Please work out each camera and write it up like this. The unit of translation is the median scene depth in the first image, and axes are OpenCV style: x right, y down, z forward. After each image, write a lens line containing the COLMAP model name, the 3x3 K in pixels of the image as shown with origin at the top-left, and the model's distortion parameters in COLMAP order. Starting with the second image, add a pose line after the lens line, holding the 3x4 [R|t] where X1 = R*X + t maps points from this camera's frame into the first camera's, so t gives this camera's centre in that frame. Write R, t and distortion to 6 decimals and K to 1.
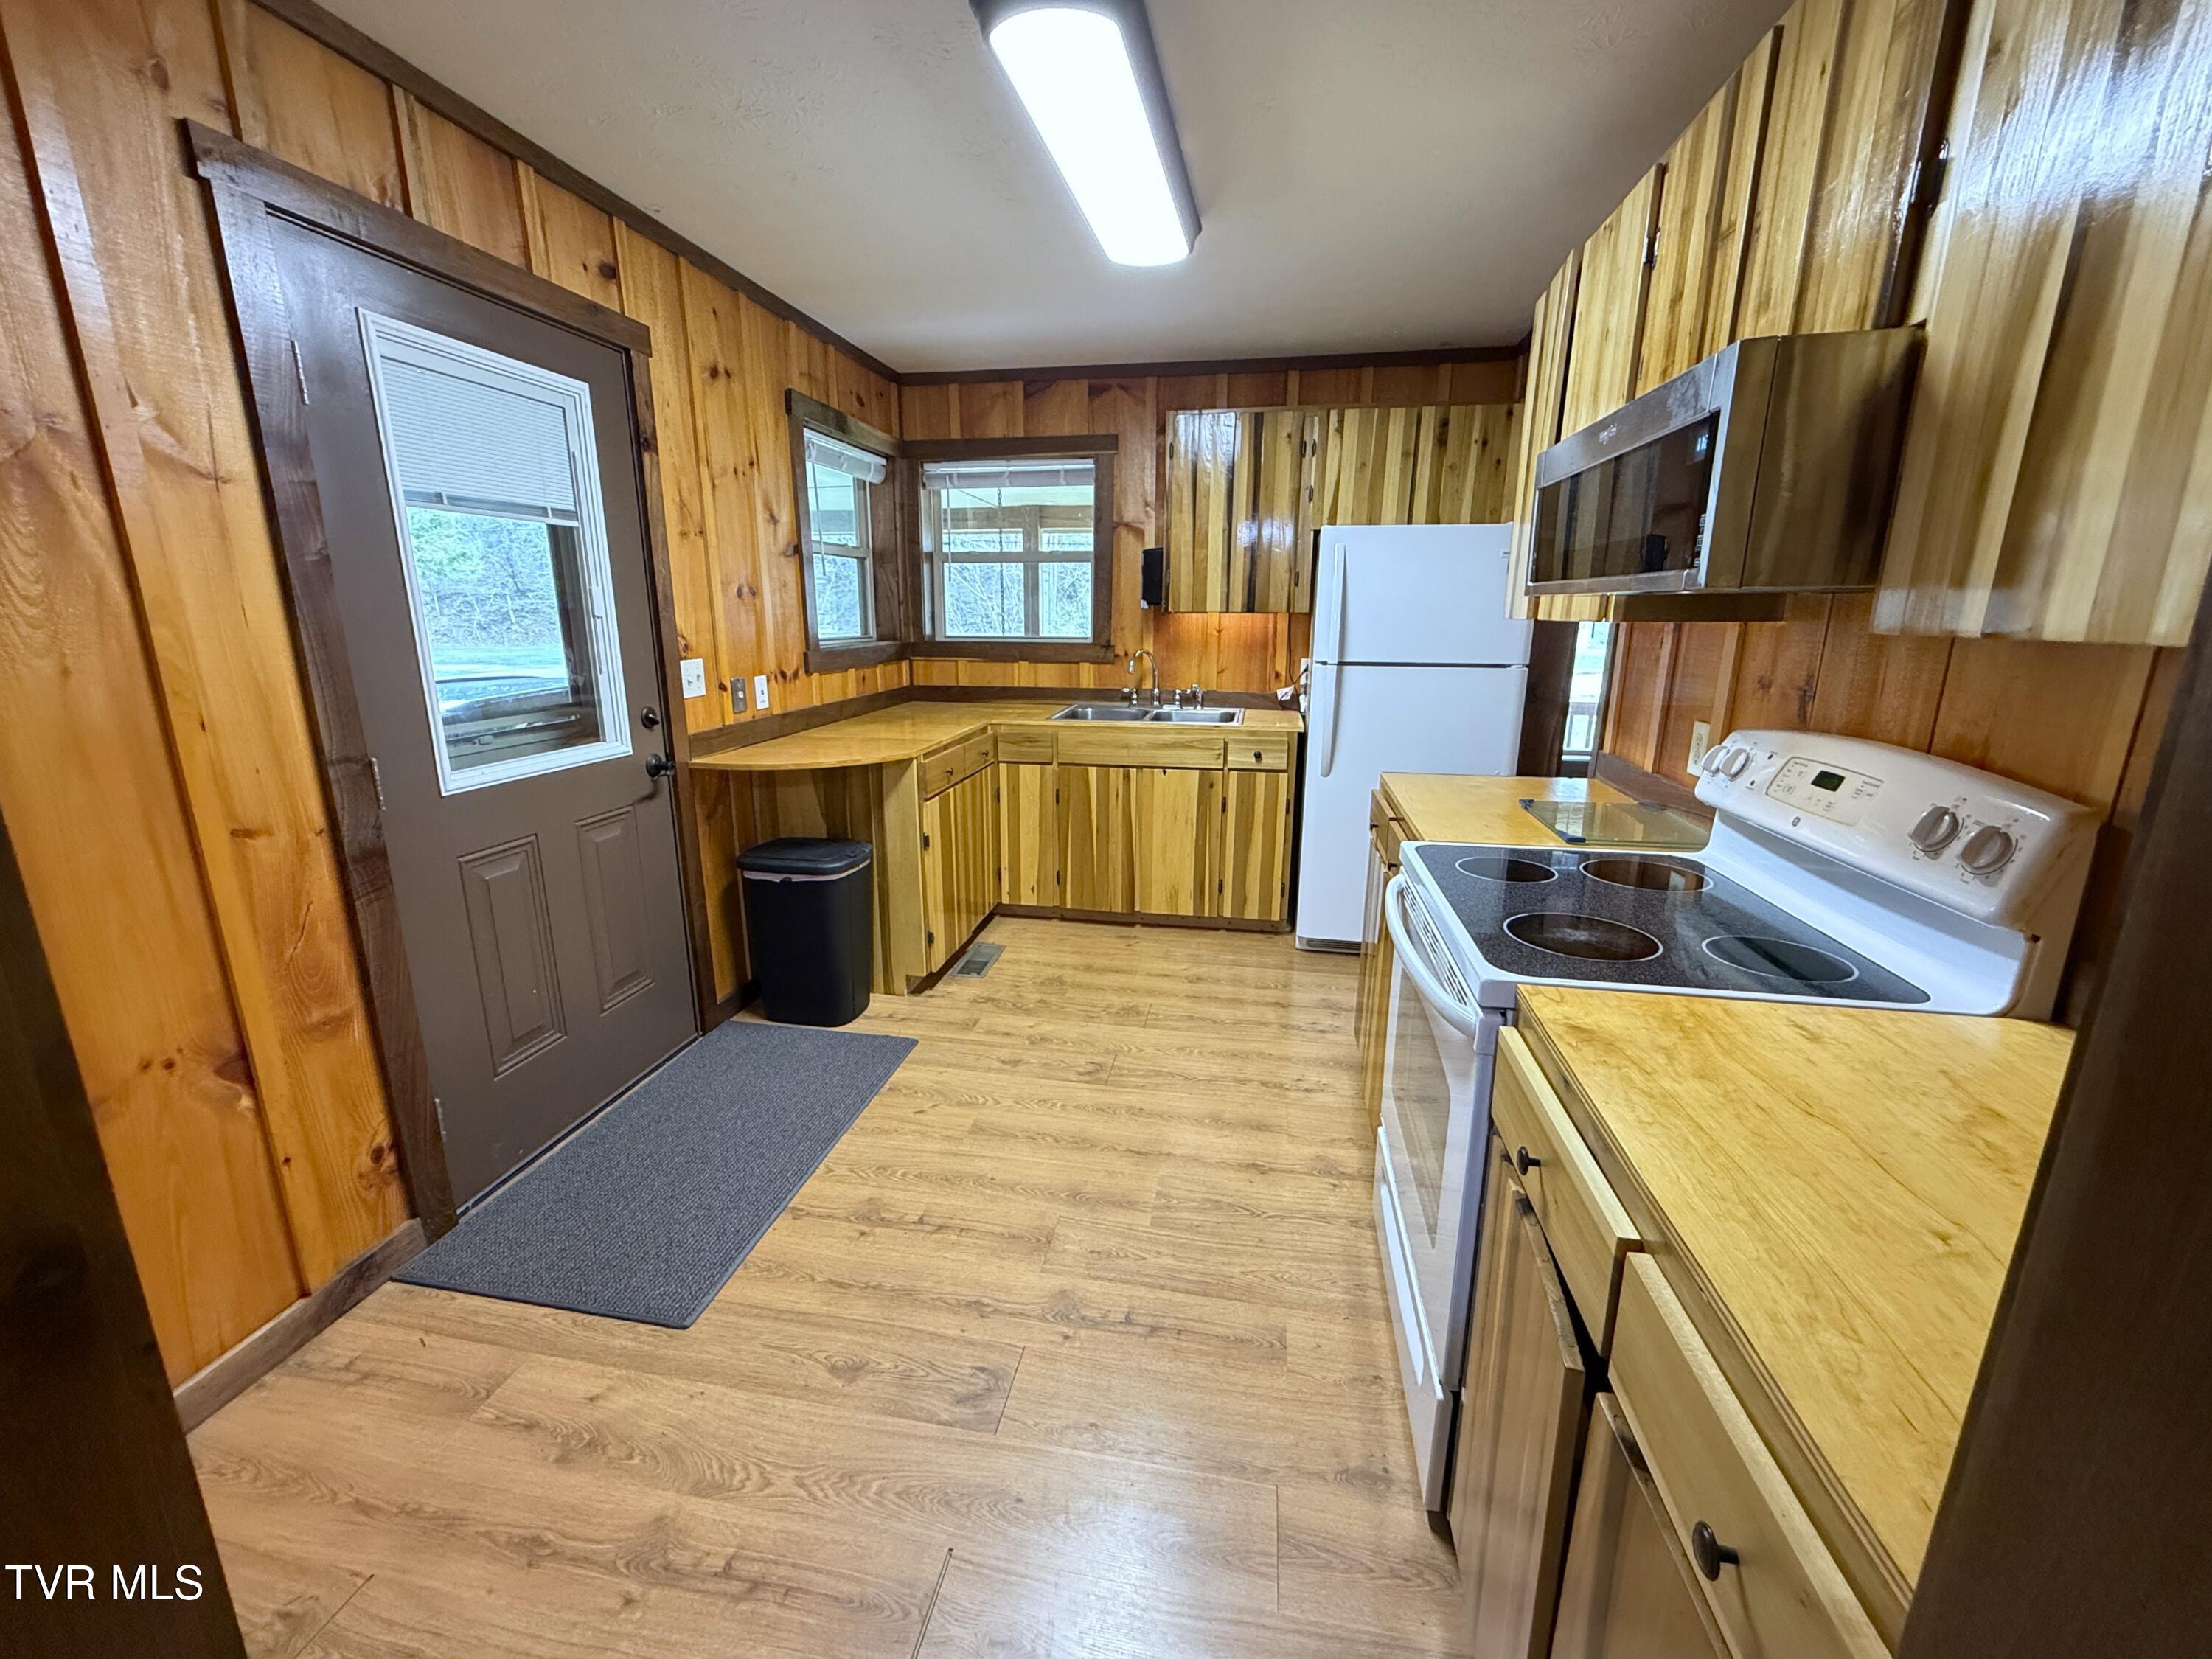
lens RADIAL K [[925.3, 0, 1098.2], [0, 925.3, 828.4], [0, 0, 1]] dist [-0.001127, 0.000640]
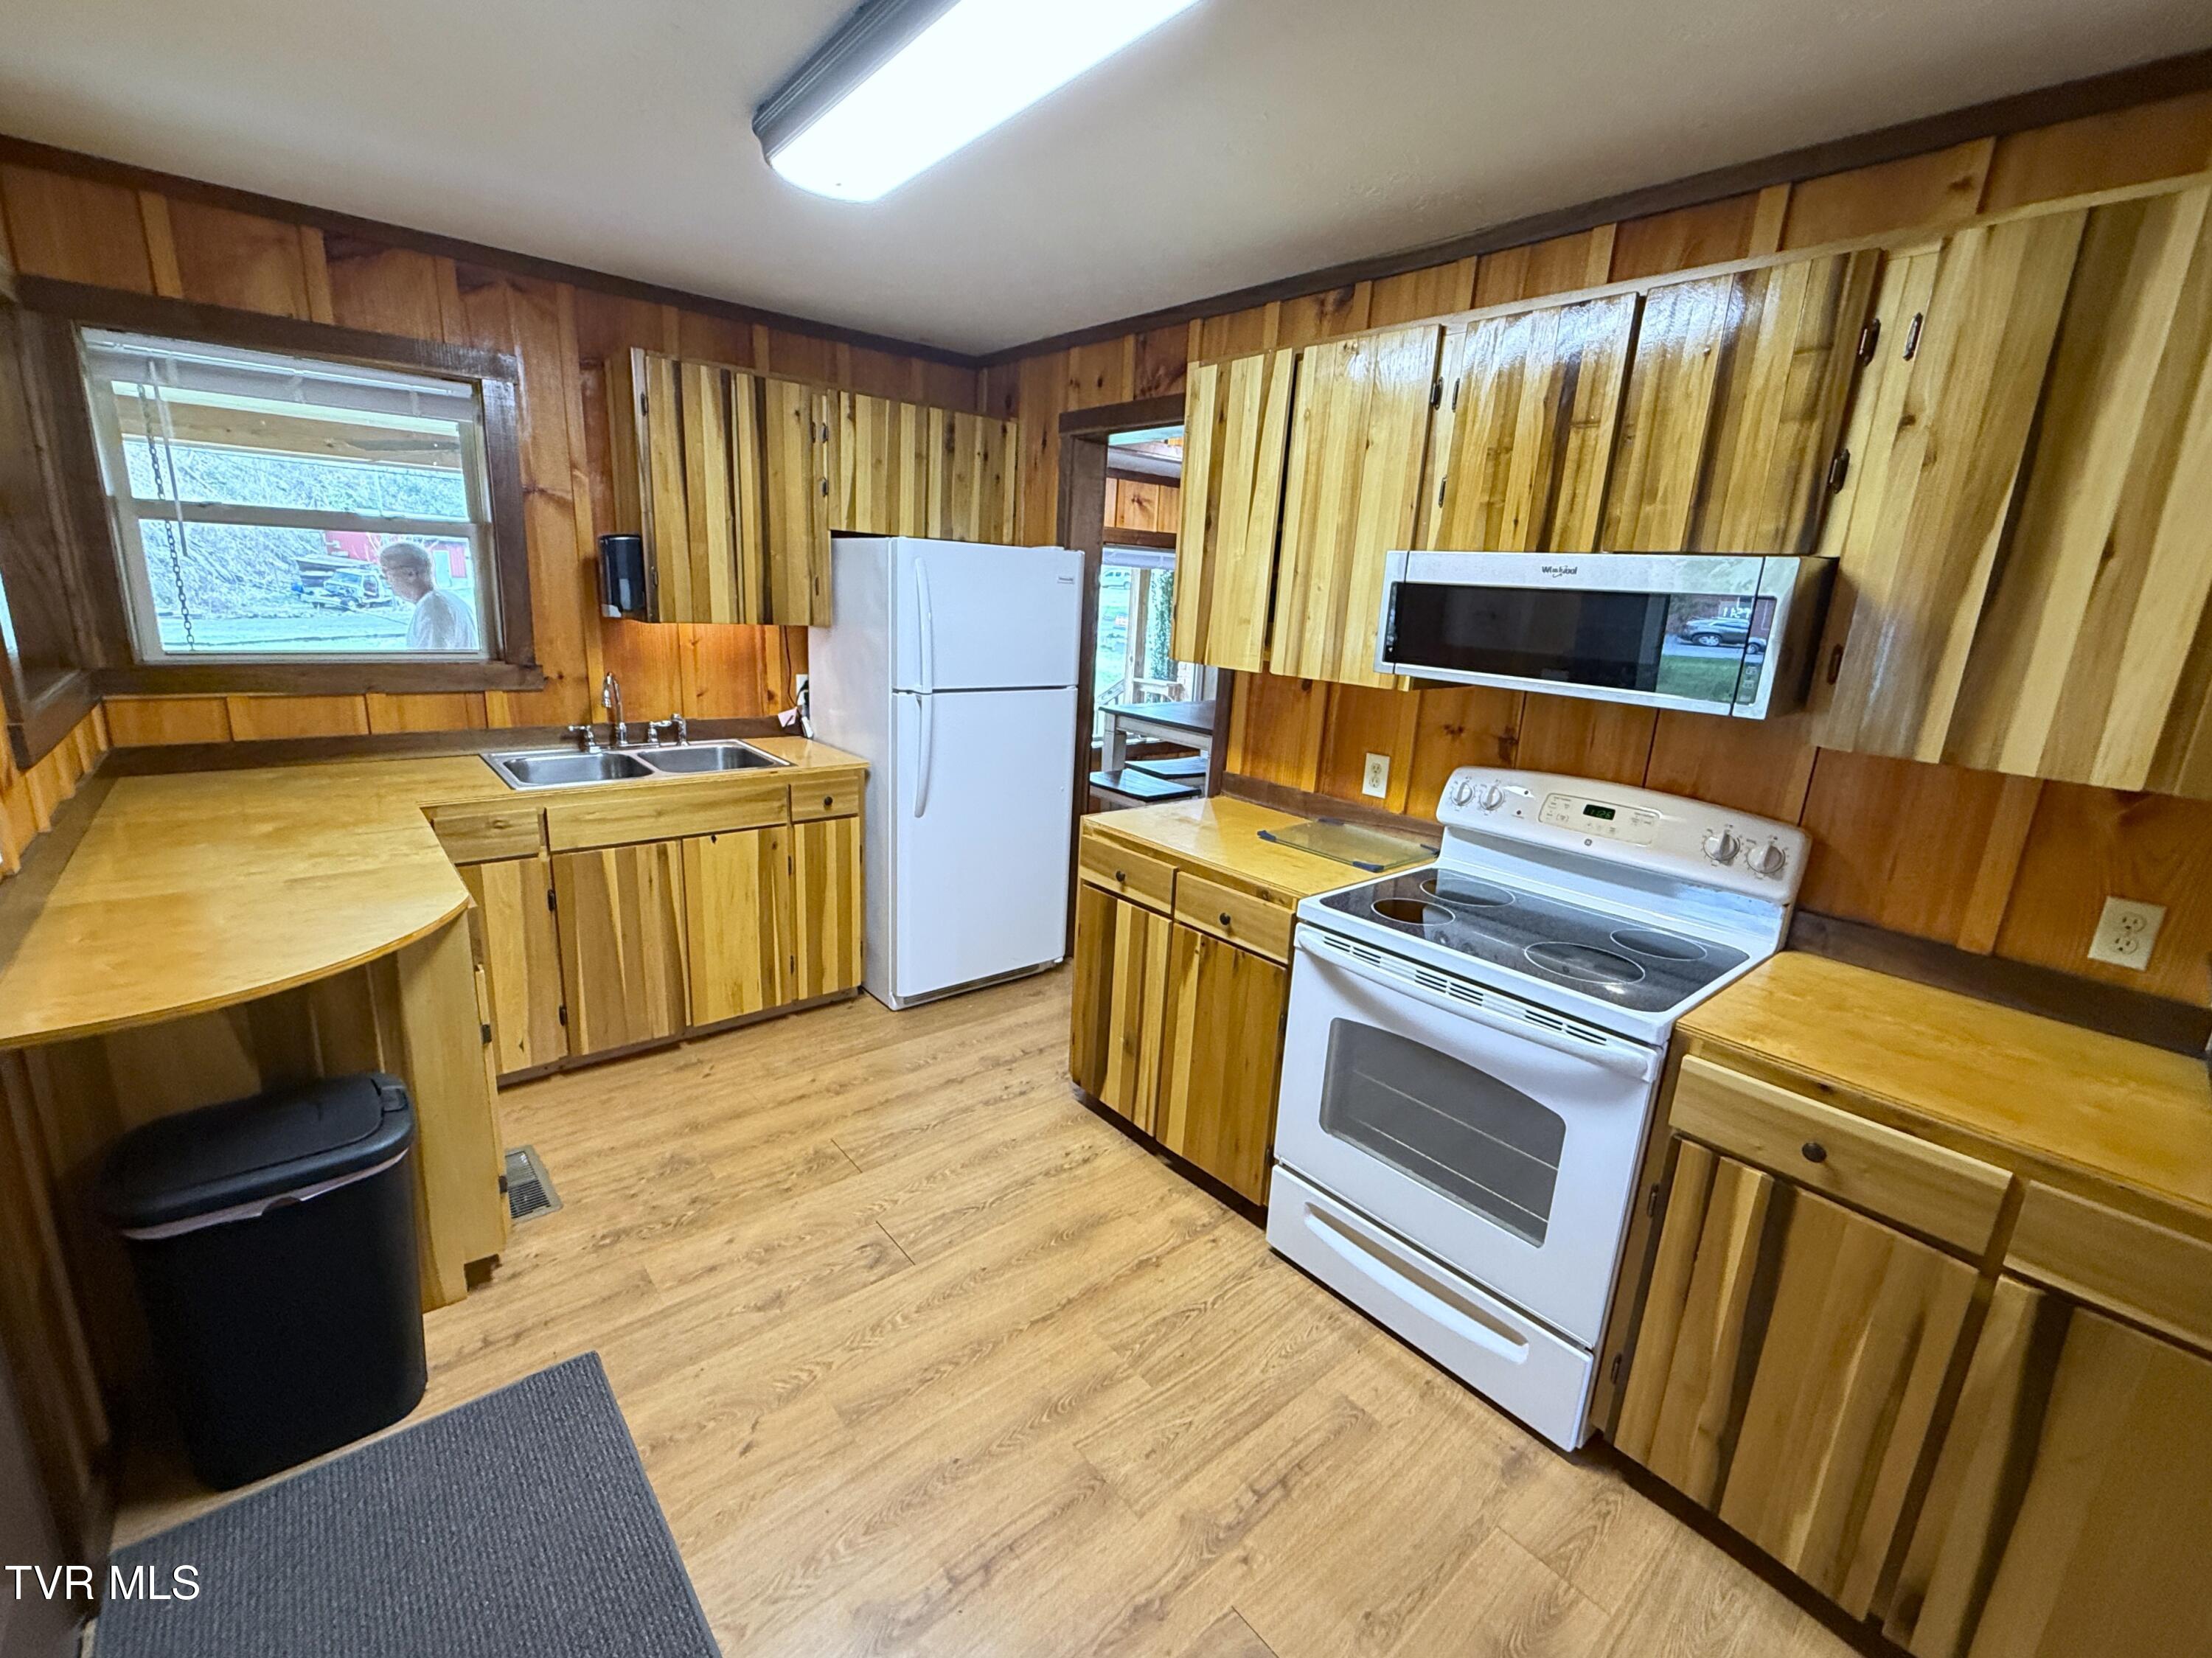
lens RADIAL K [[970.4, 0, 1125.6], [0, 970.4, 821.5], [0, 0, 1]] dist [0.000292, -0.000085]
pose [[0.617909, -0.158095, 0.770191, -0.347691], [0.129868, 0.986643, 0.098336, -0.115434], [-0.775450, 0.039261, 0.630187, 0.248990]]
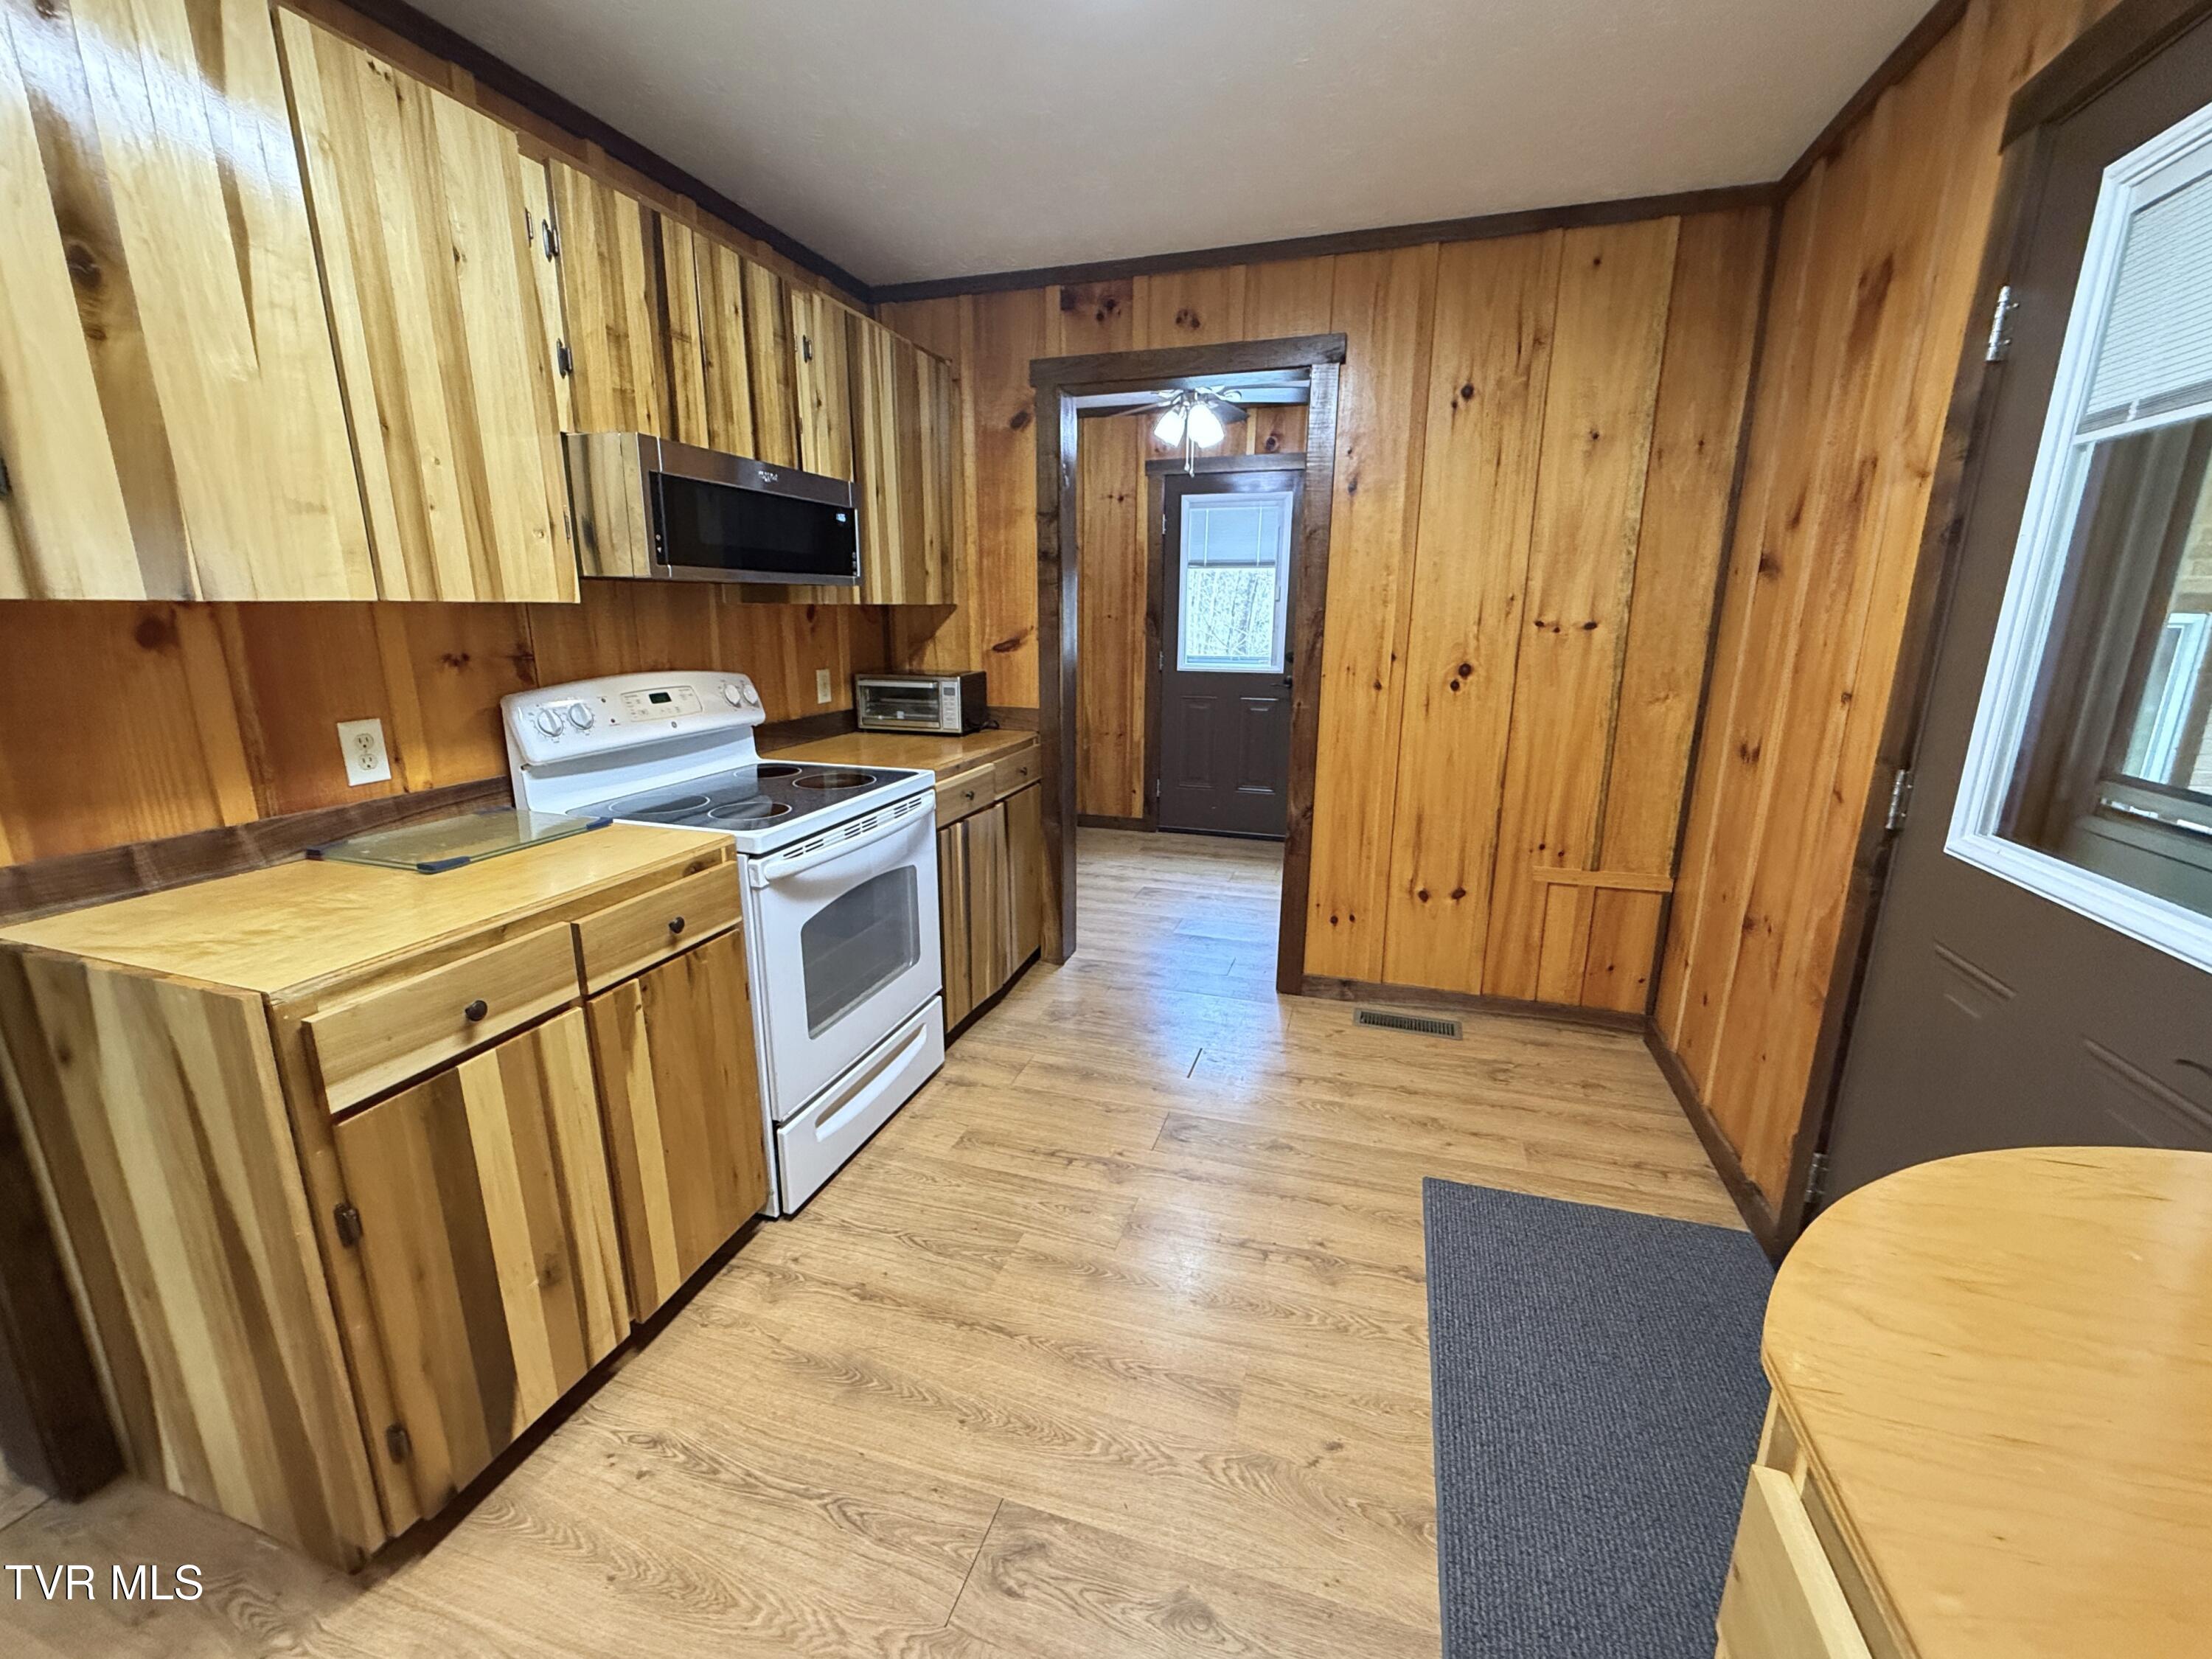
lens RADIAL K [[892.6, 0, 1091.2], [0, 892.6, 819.7], [0, 0, 1]] dist [0.000136, 0.000112]
pose [[-0.990749, -0.038156, 0.130235, -0.070442], [0.024742, 0.892788, 0.449797, -0.221966], [-0.133435, 0.448858, -0.883585, 0.965365]]
